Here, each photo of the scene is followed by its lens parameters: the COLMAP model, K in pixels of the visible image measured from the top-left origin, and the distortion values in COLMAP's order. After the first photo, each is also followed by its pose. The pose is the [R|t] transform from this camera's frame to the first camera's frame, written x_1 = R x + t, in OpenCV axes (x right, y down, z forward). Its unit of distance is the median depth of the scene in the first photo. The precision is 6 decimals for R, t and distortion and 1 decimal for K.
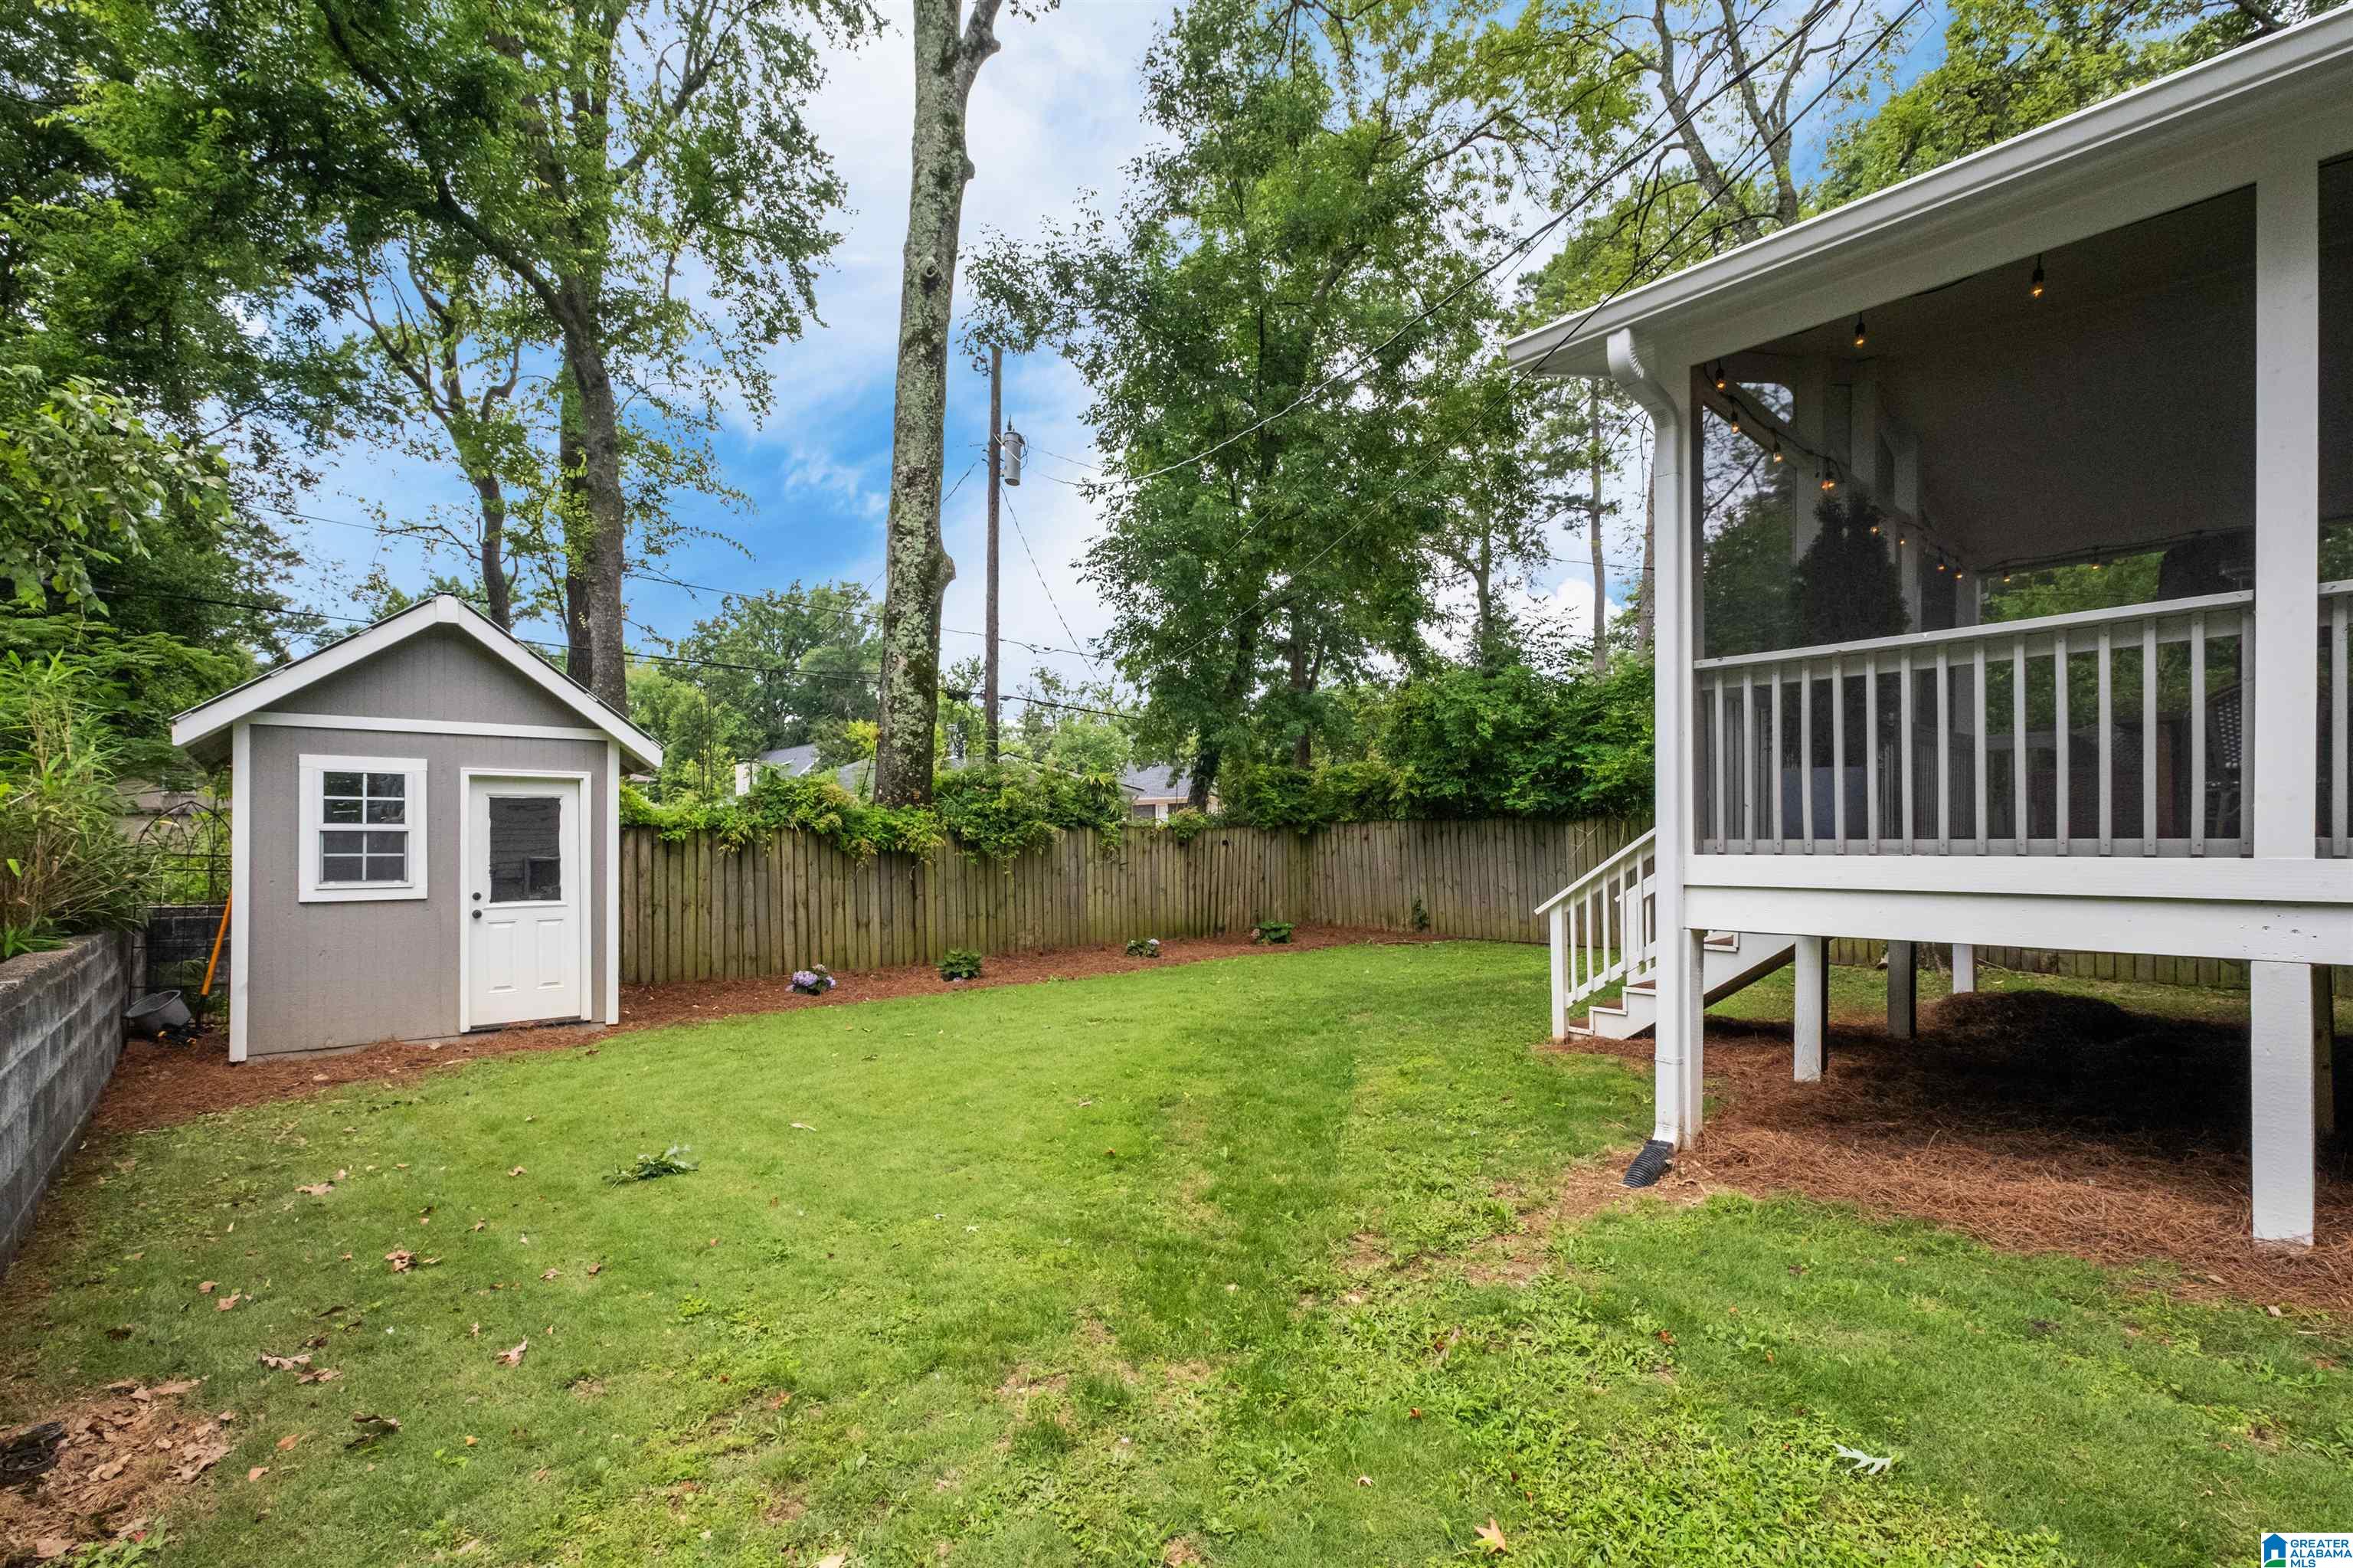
lens RADIAL K [[1027.1, 0, 1179.6], [0, 1027.1, 790.5], [0, 0, 1]] dist [-0.003924, -0.000491]
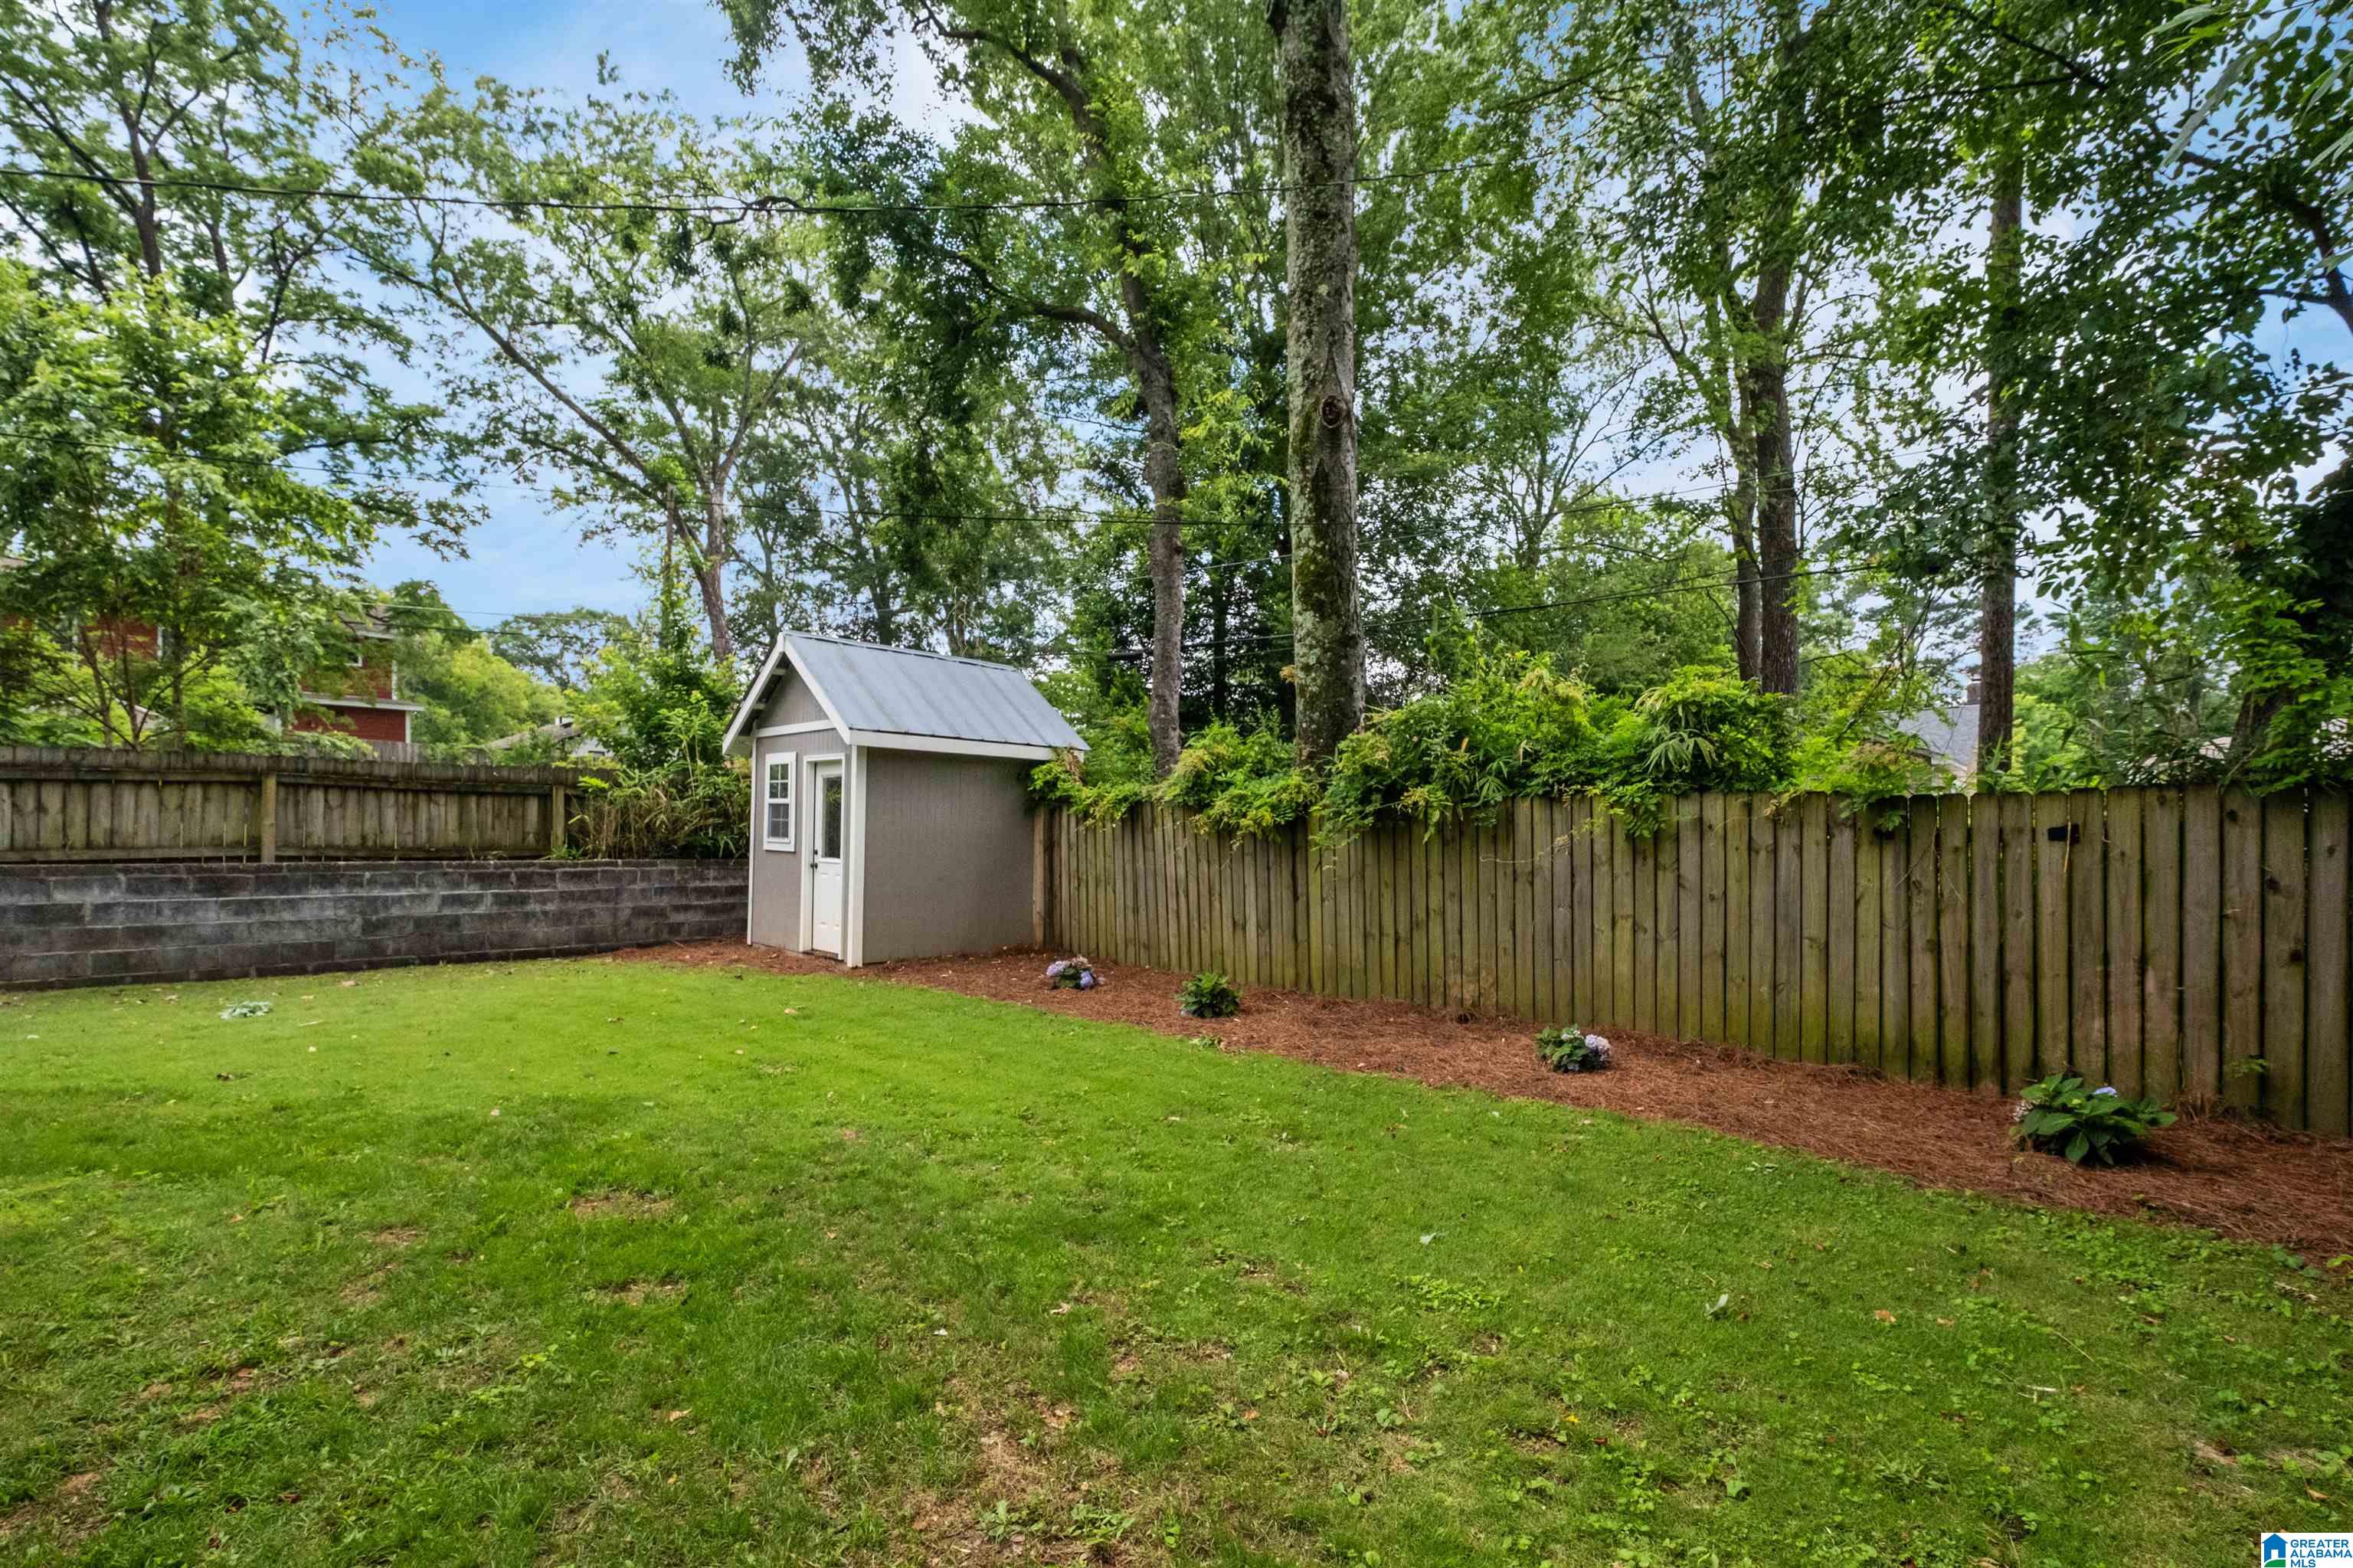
lens RADIAL K [[1027.1, 0, 1179.6], [0, 1027.1, 790.5], [0, 0, 1]] dist [-0.003924, -0.000491]
pose [[0.124848, -0.029619, -0.991734, 0.454423], [0.029972, 0.999211, -0.026069, 0.046571], [0.991723, -0.026470, 0.125638, 0.846309]]
